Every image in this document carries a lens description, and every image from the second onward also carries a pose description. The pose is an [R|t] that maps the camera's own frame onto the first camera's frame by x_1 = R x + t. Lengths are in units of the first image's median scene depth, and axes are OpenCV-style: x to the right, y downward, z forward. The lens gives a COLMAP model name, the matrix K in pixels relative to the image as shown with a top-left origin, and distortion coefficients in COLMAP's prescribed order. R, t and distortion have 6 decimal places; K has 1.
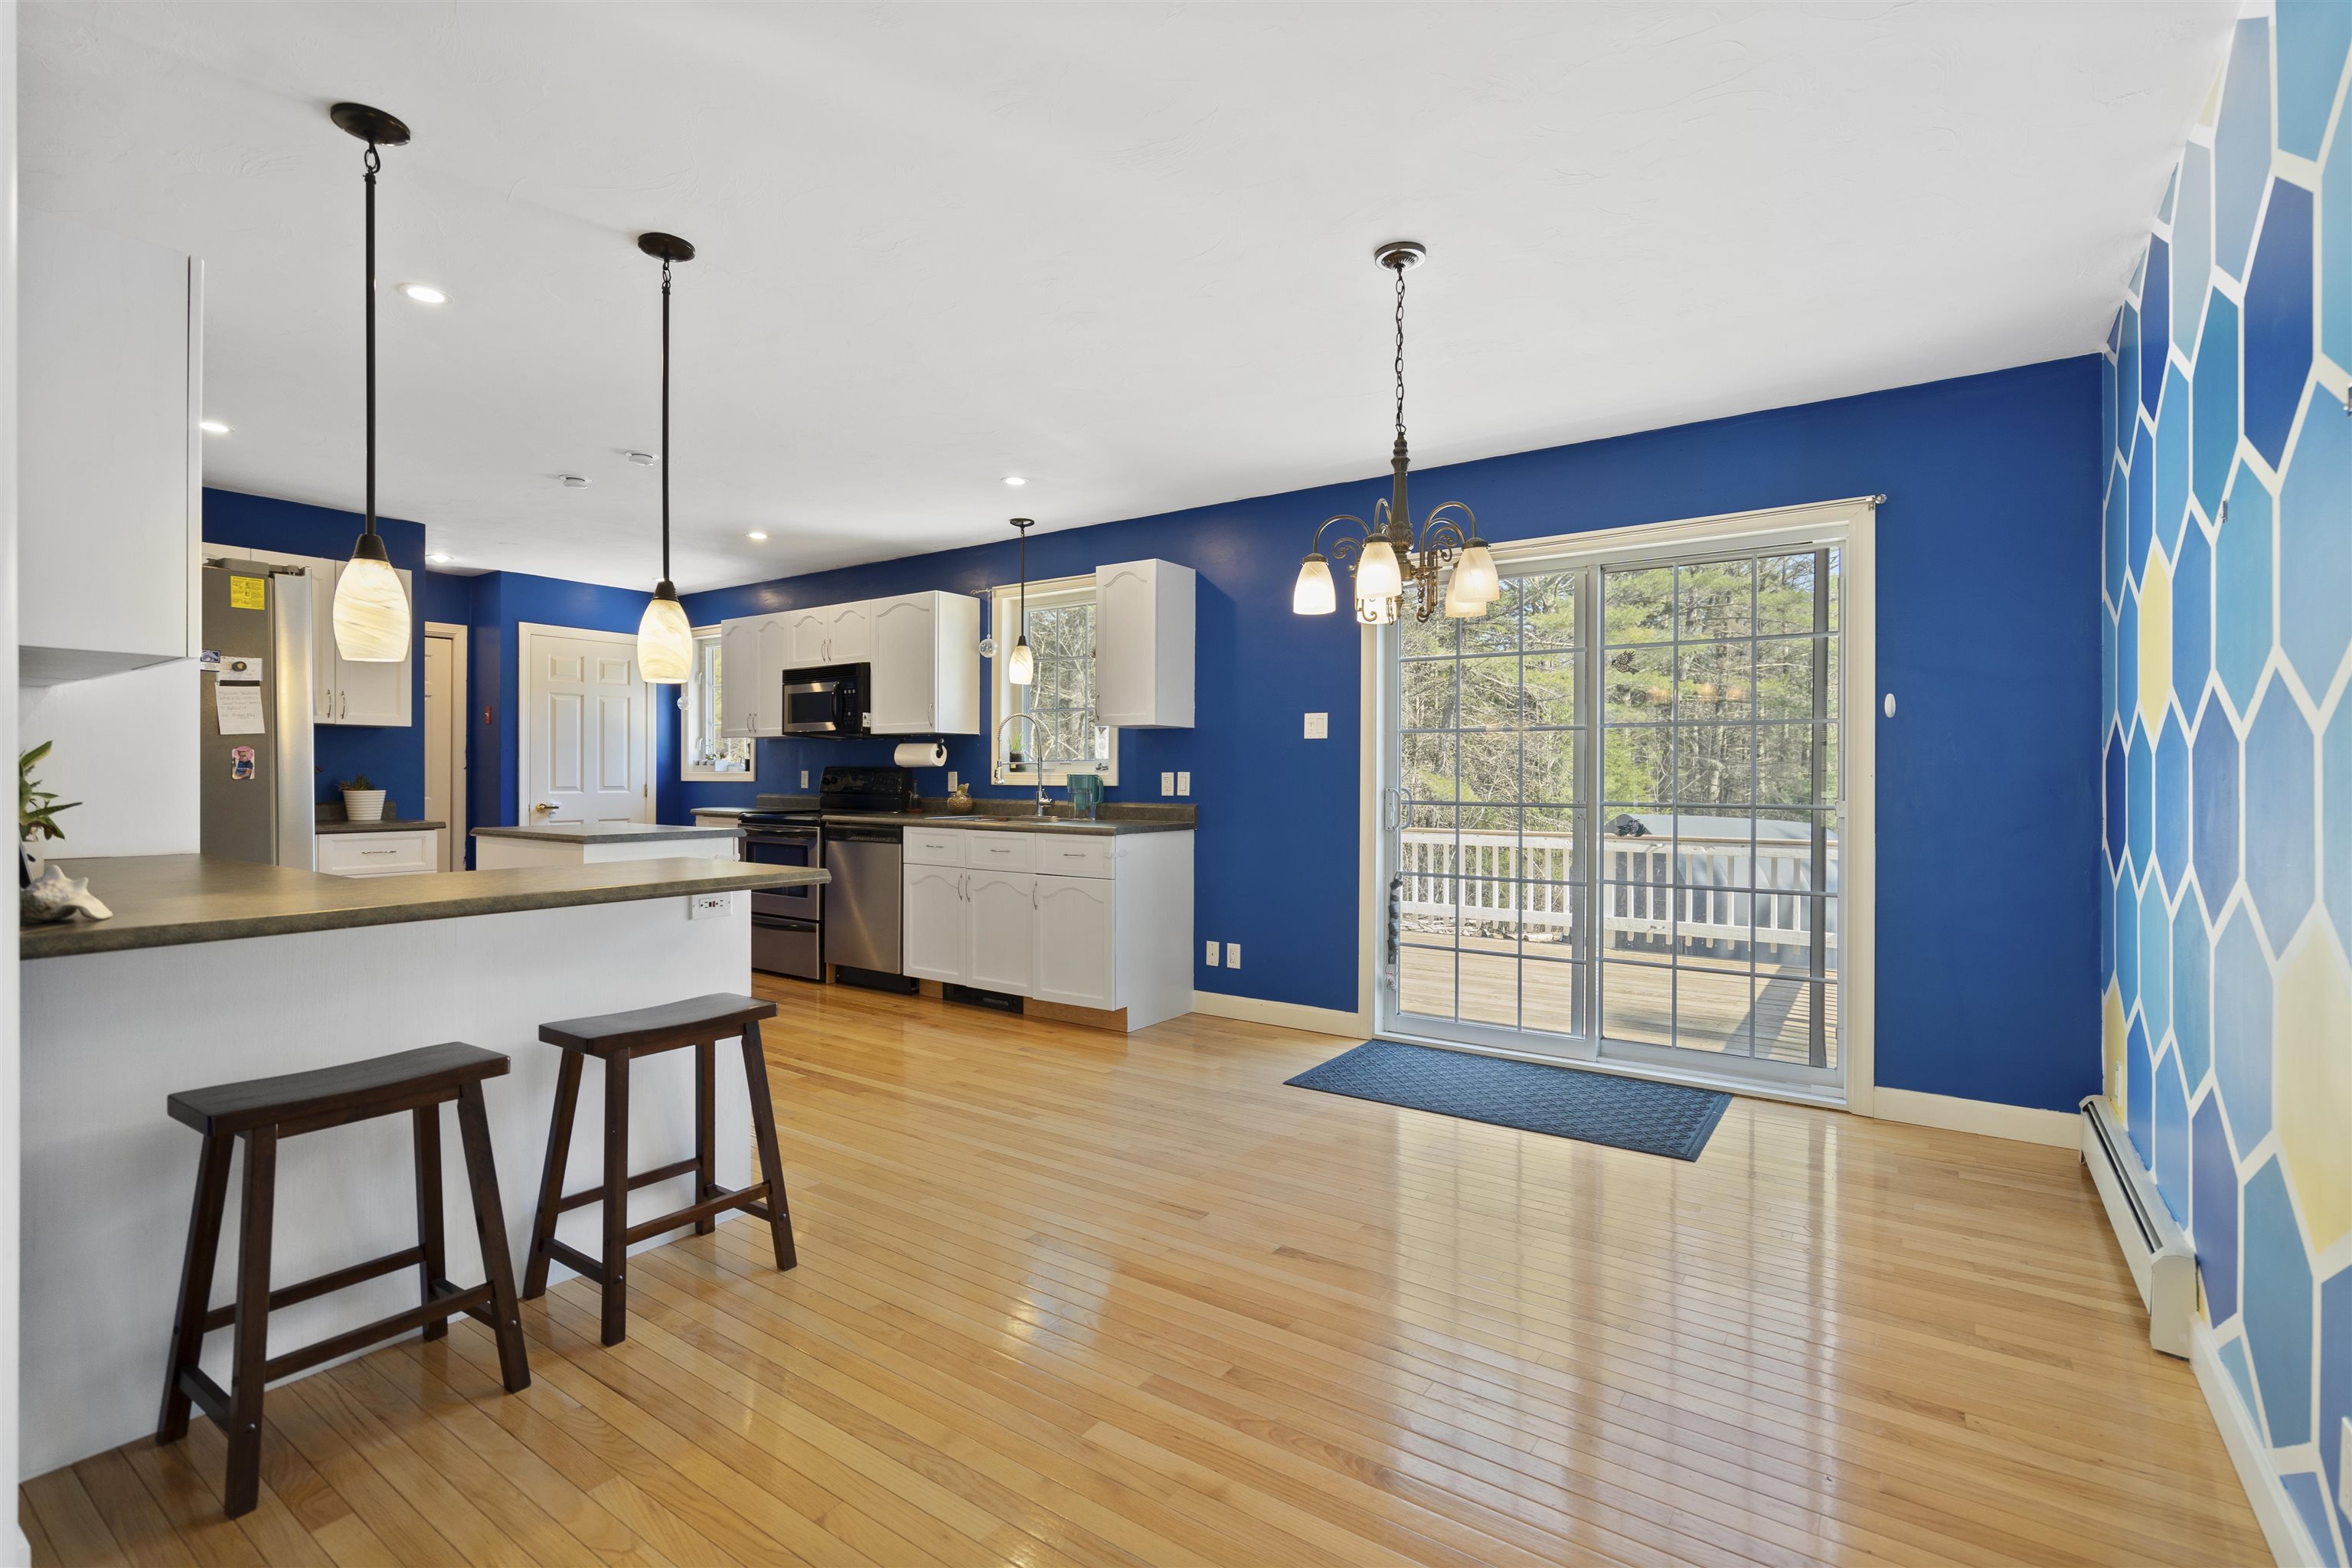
lens RADIAL K [[1081.7, 0, 1165.3], [0, 1081.7, 780.4], [0, 0, 1]] dist [-0.006432, 0.001651]
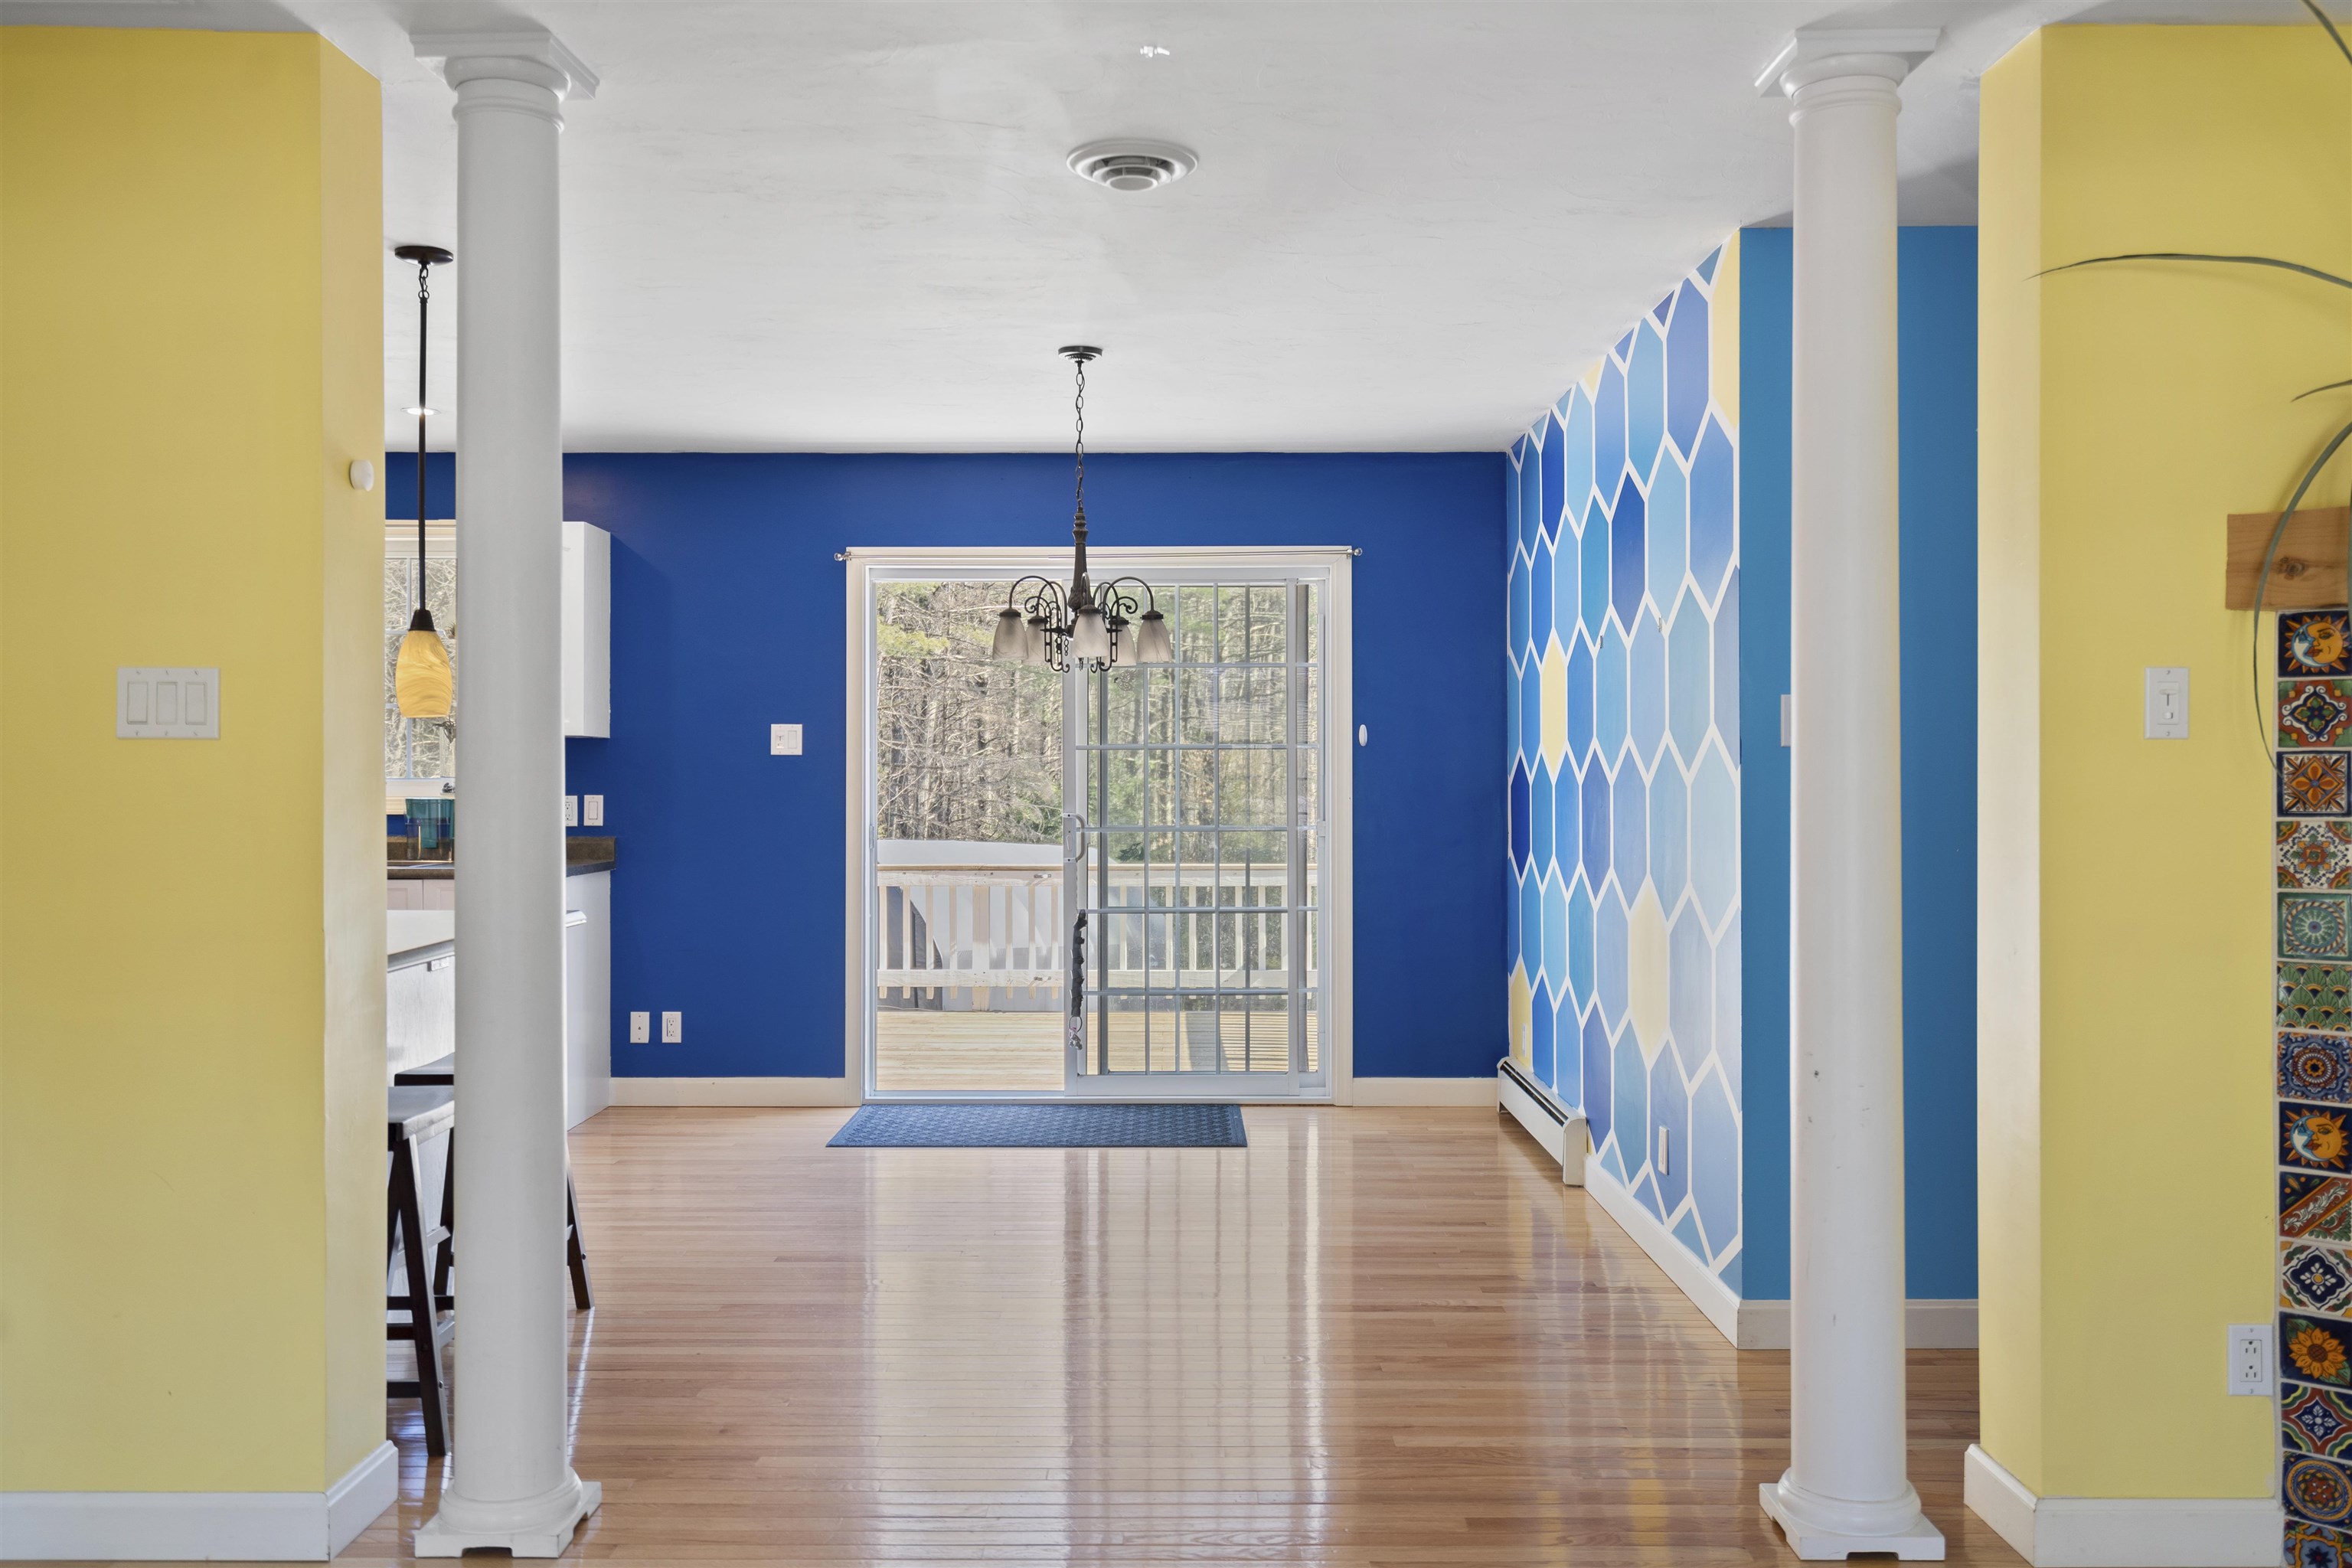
lens RADIAL K [[1983.9, 0, 1183.4], [0, 1983.9, 779.3], [0, 0, 1]] dist [-0.007865, 0.010841]
pose [[0.816587, -0.003768, 0.577211, -0.522320], [0.004672, 0.999989, -0.000082, -0.019268], [-0.577204, 0.002764, 0.816595, -0.447640]]
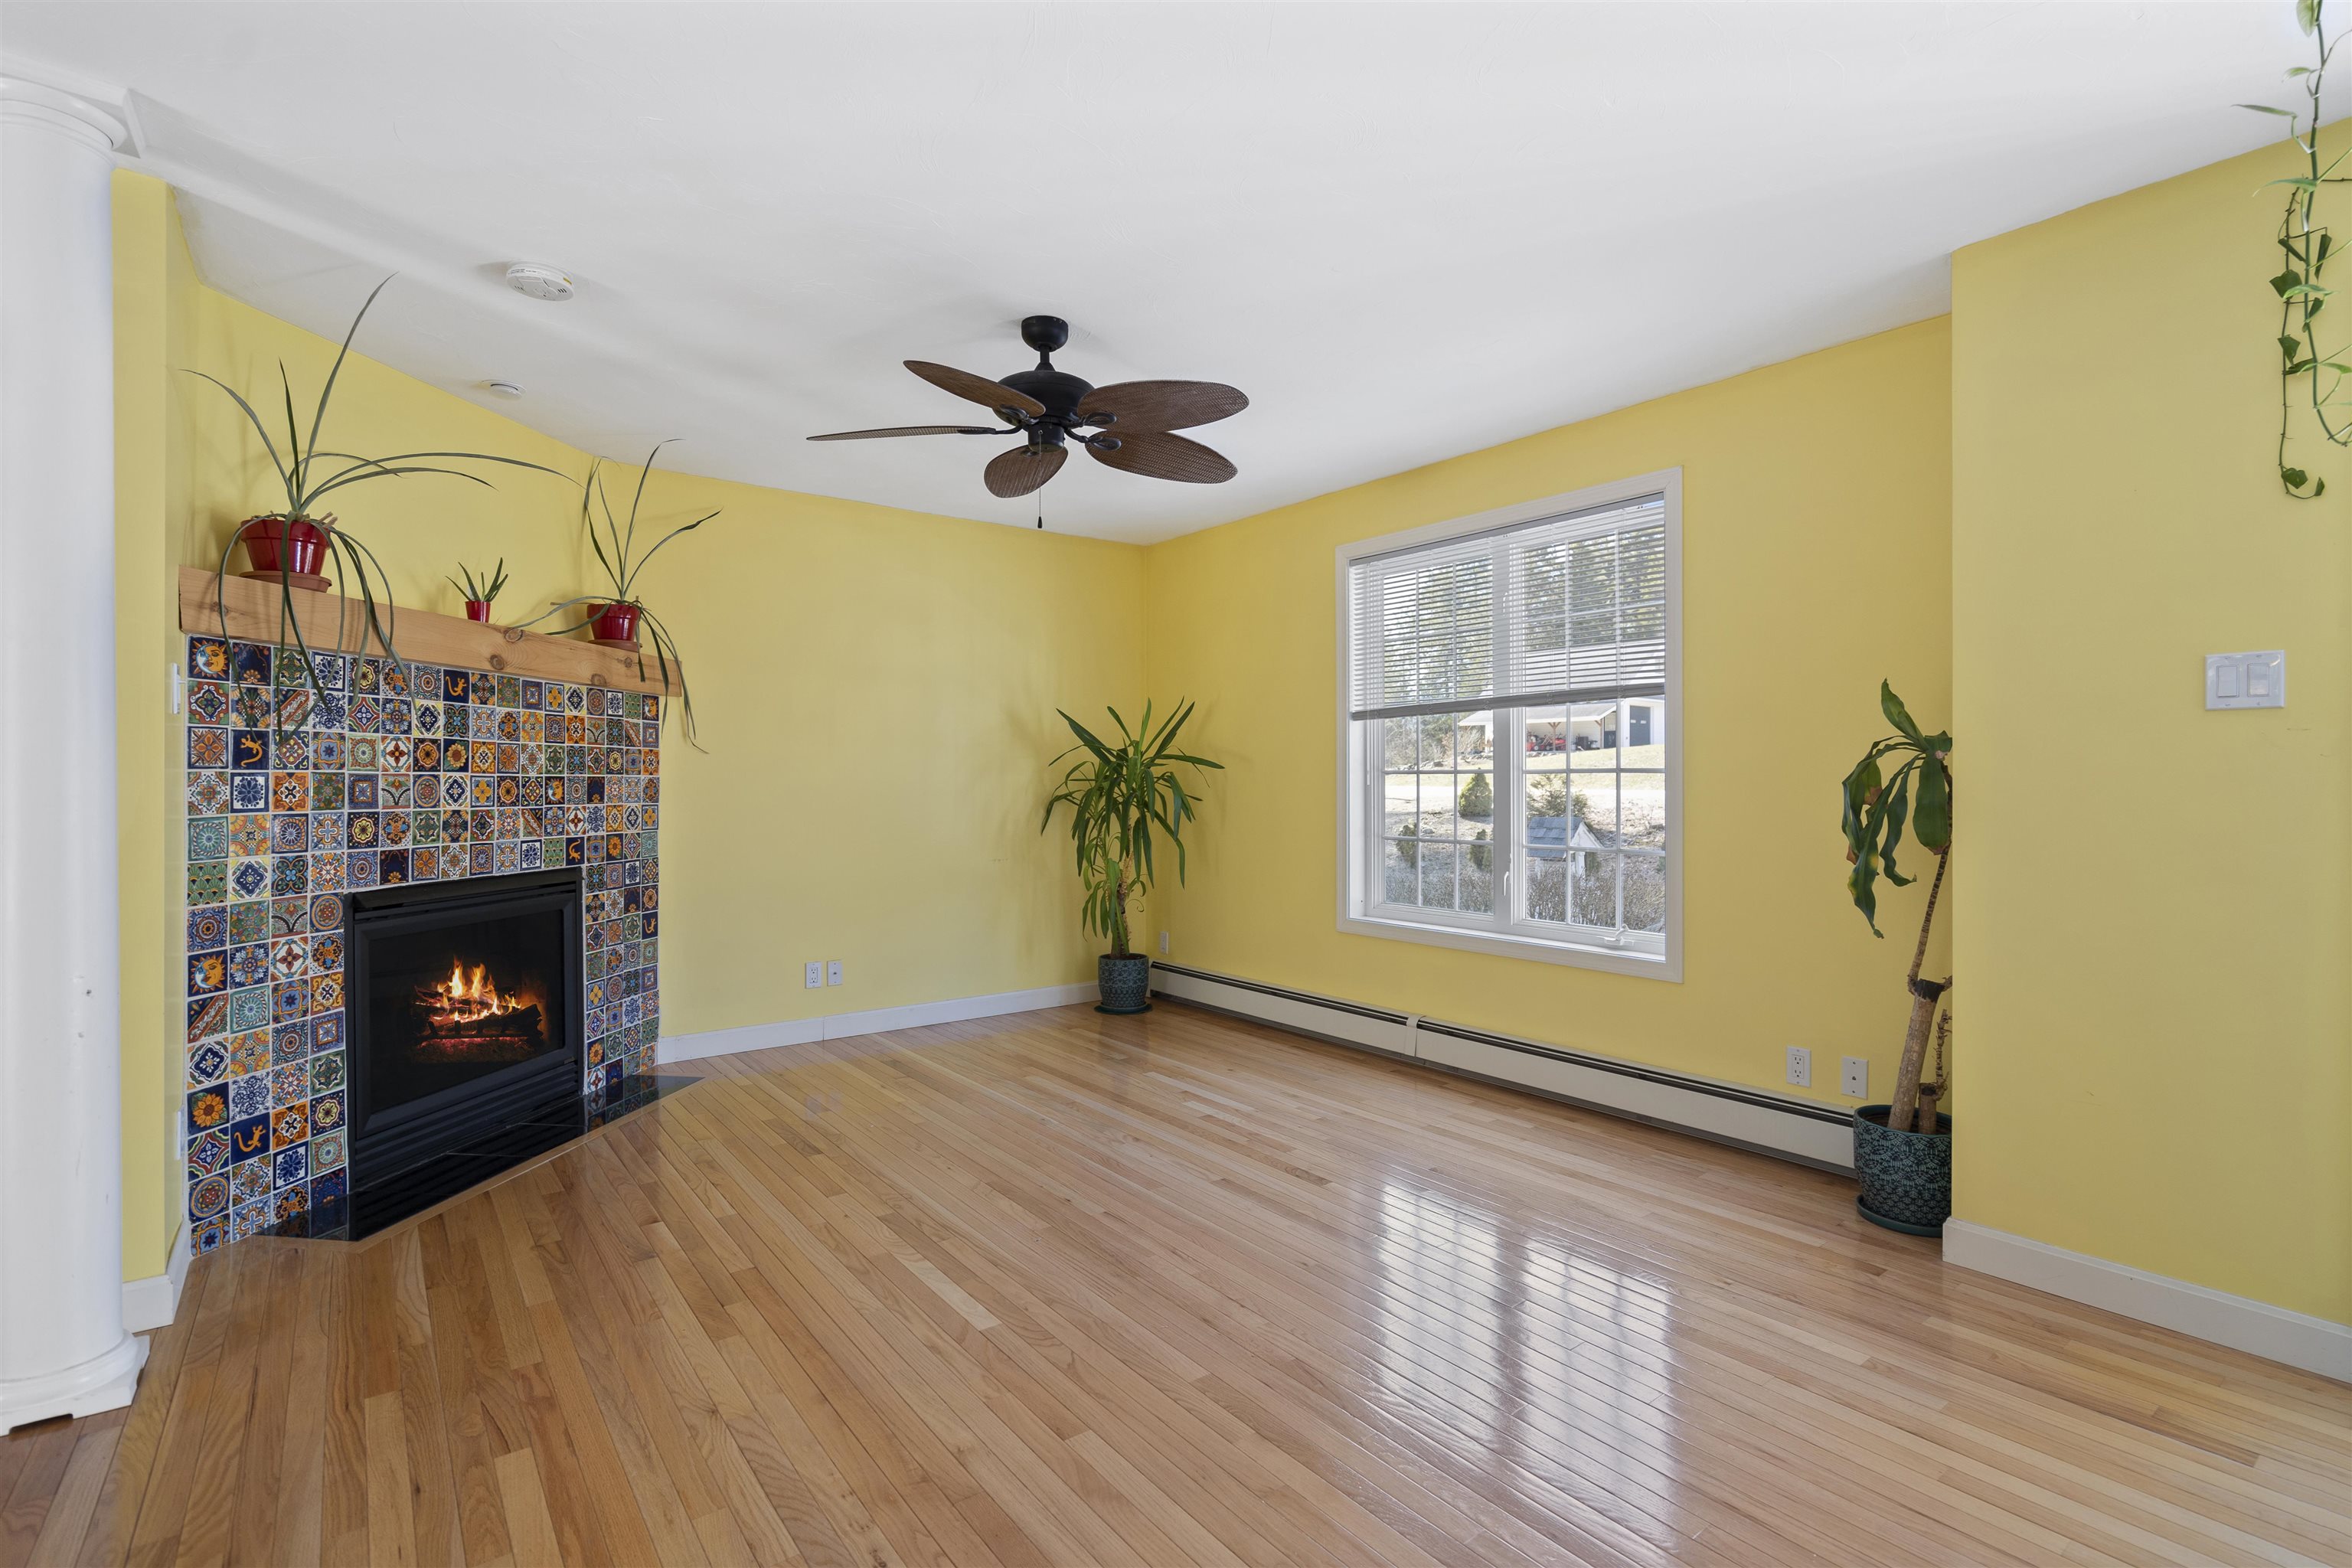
lens RADIAL K [[1081.7, 0, 1174.3], [0, 1081.7, 783.6], [0, 0, 1]] dist [-0.006432, 0.001651]
pose [[-0.954450, -0.003817, 0.298345, -0.483935], [-0.000482, 0.999937, 0.011249, -0.003860], [-0.298369, 0.010593, -0.954392, 0.264951]]
